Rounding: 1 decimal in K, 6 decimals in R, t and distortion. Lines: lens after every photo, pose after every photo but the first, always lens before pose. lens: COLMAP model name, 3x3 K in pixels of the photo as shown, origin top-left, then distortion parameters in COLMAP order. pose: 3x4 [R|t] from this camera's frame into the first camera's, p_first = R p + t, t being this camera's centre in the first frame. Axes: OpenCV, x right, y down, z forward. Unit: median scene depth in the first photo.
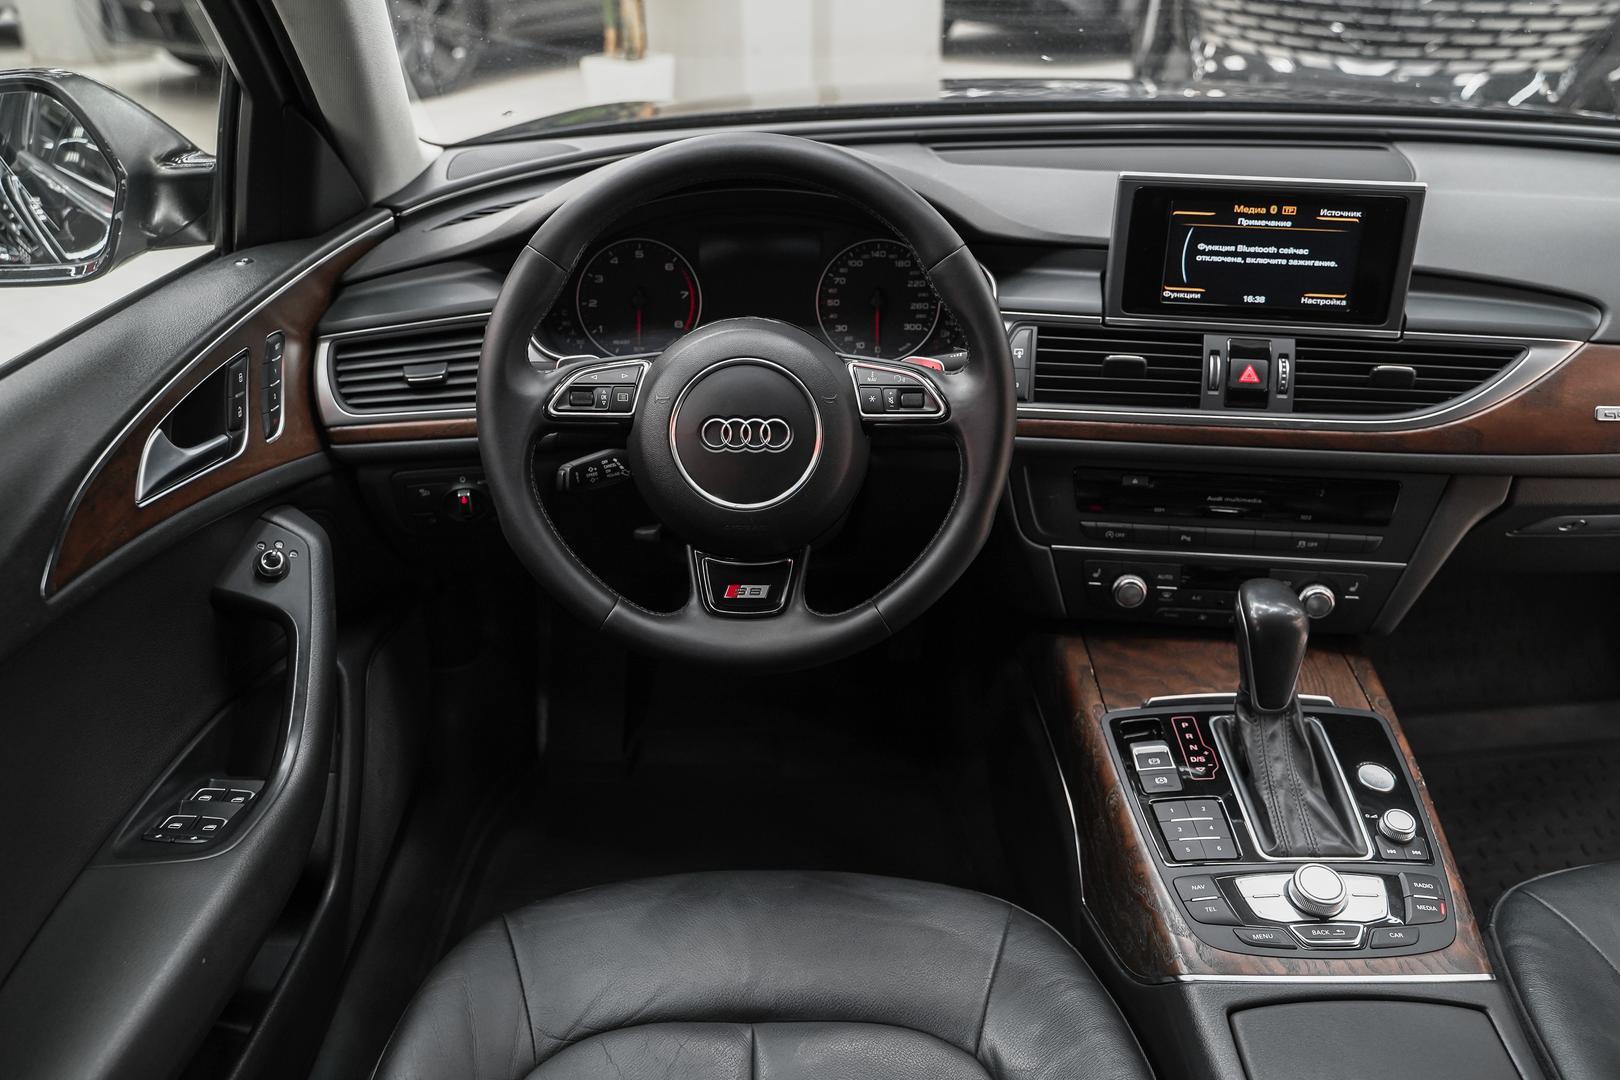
lens RADIAL K [[1357.5, 0, 805.0], [0, 1357.5, 526.8], [0, 0, 1]] dist [-0.005185, 0.023543]
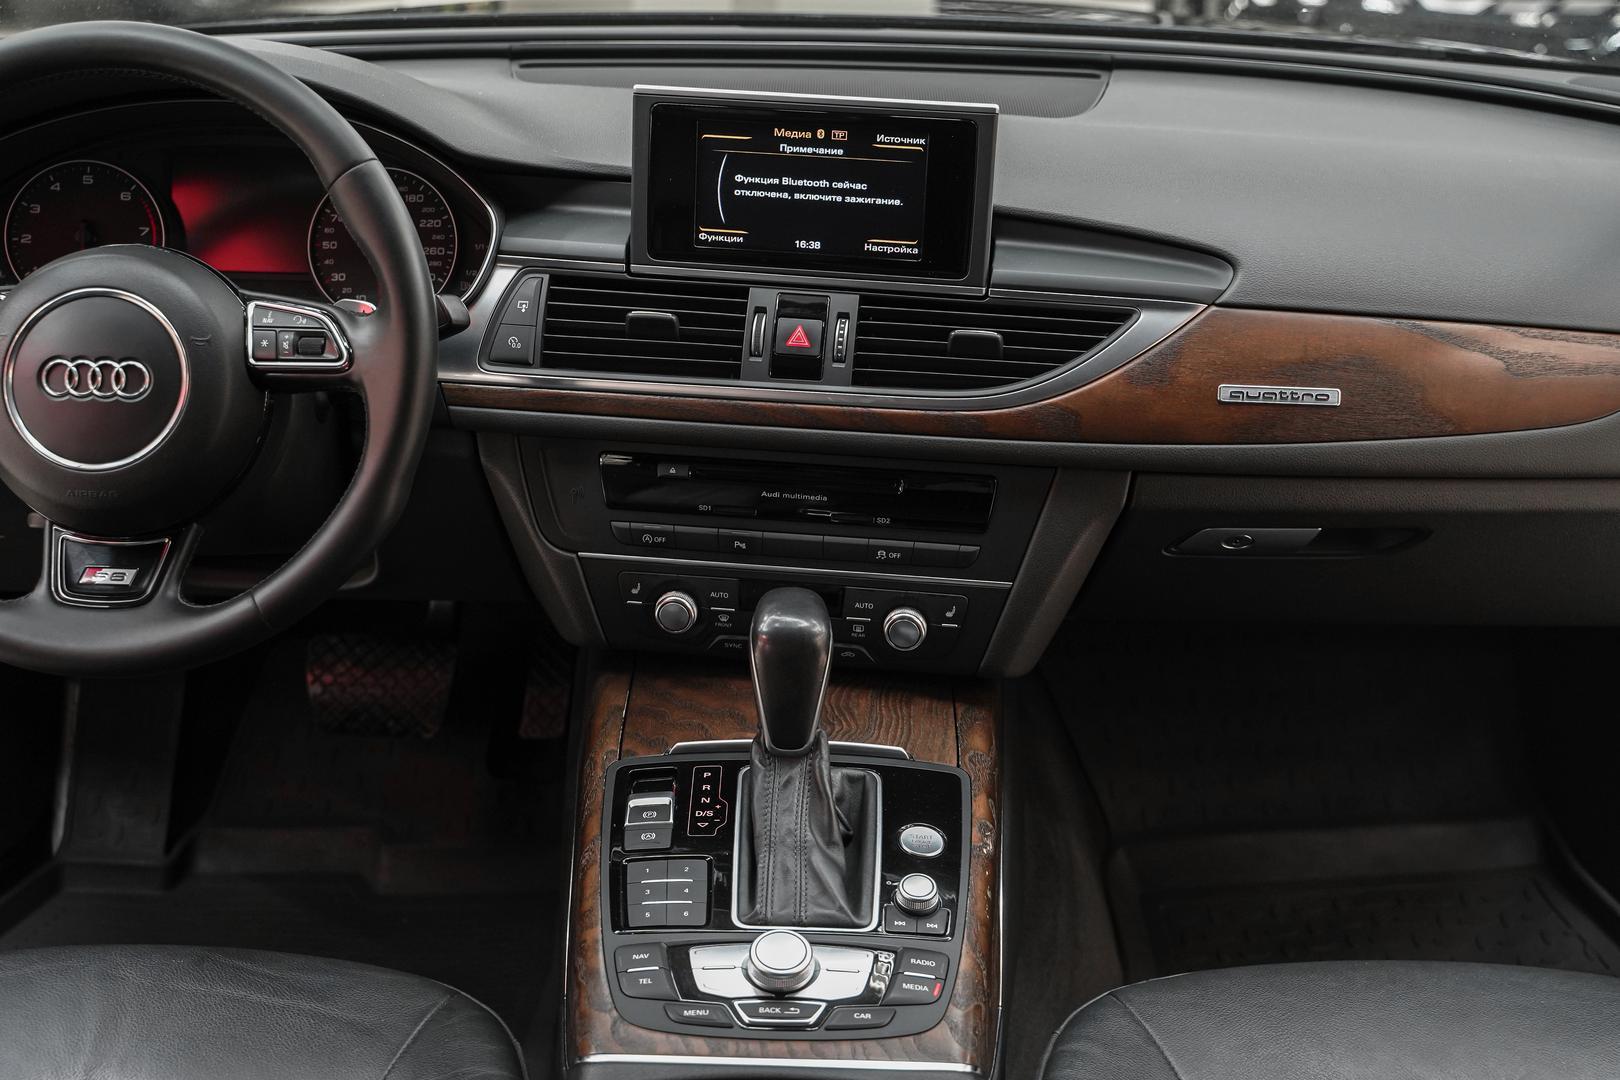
lens RADIAL K [[2007.8, 0, 804.0], [0, 2007.8, 517.5], [0, 0, 1]] dist [0.013959, 0.000000]
pose [[0.999579, 0.023206, -0.017436, 0.351685], [-0.024453, 0.996876, -0.075106, 0.082627], [0.015638, 0.075501, 0.997023, -0.174441]]
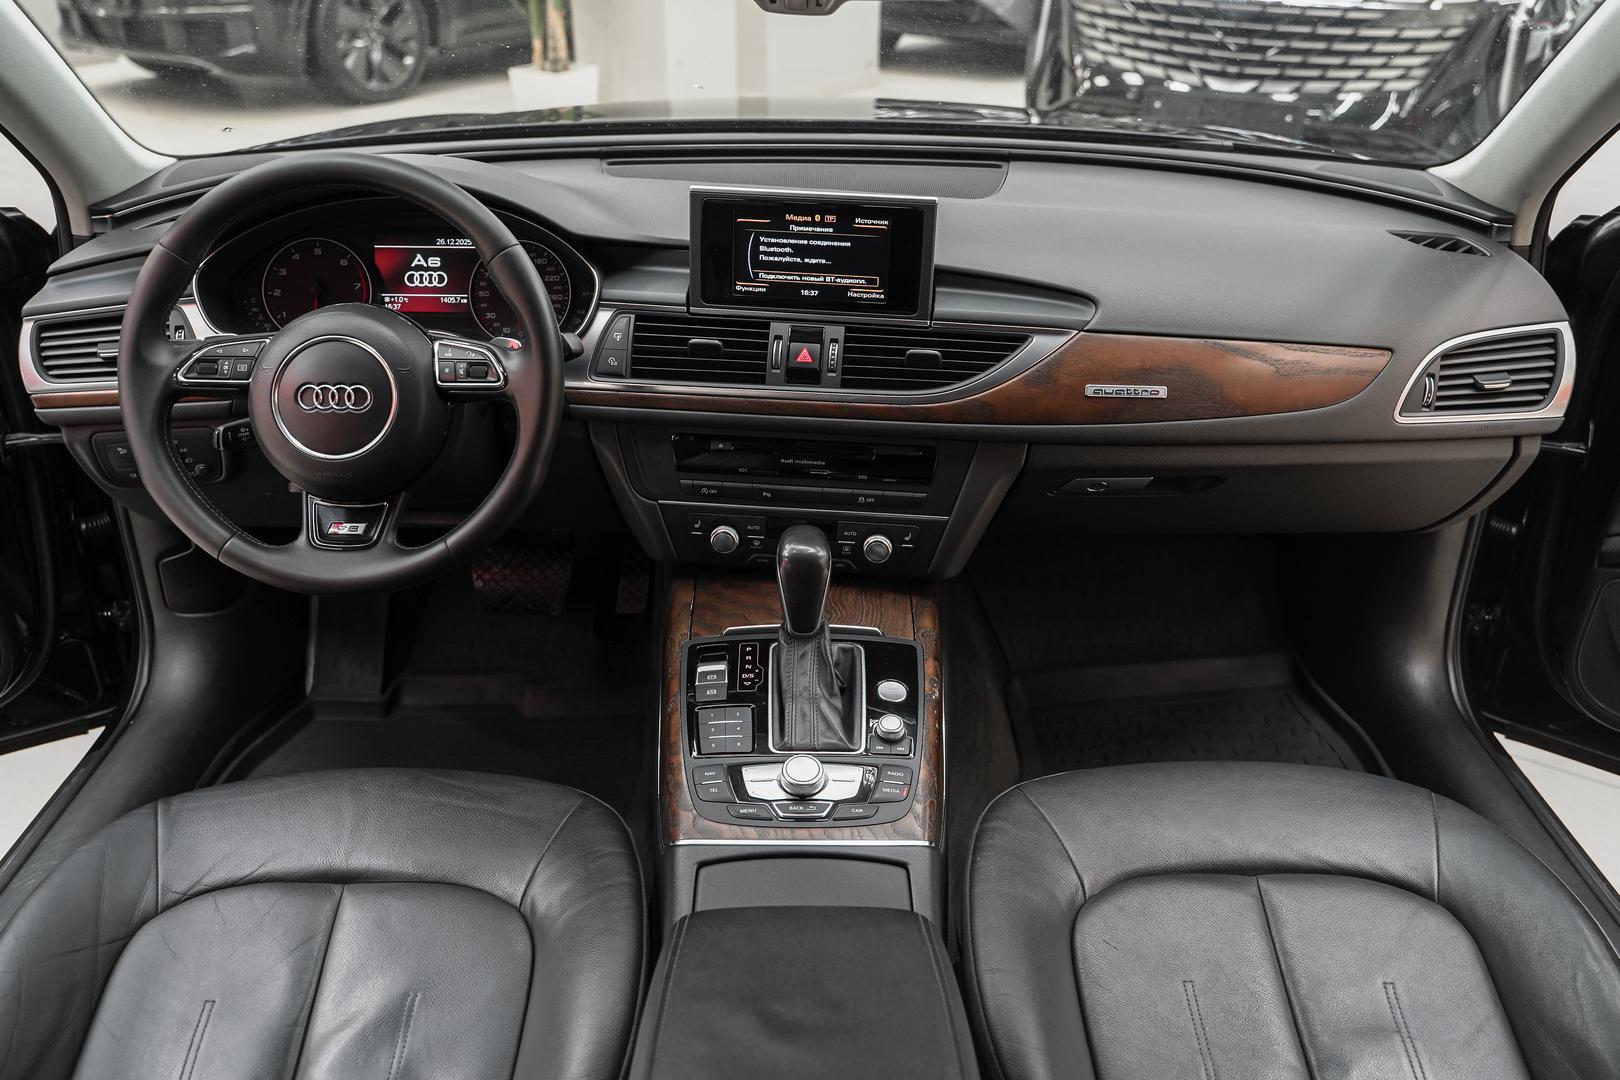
lens RADIAL K [[1357.5, 0, 817.0], [0, 1357.5, 521.2], [0, 0, 1]] dist [-0.005185, 0.023543]
pose [[0.999962, 0.007444, 0.004445, 0.332243], [-0.007411, 0.999945, -0.007426, 0.041752], [-0.004500, 0.007392, 0.999963, -0.191289]]
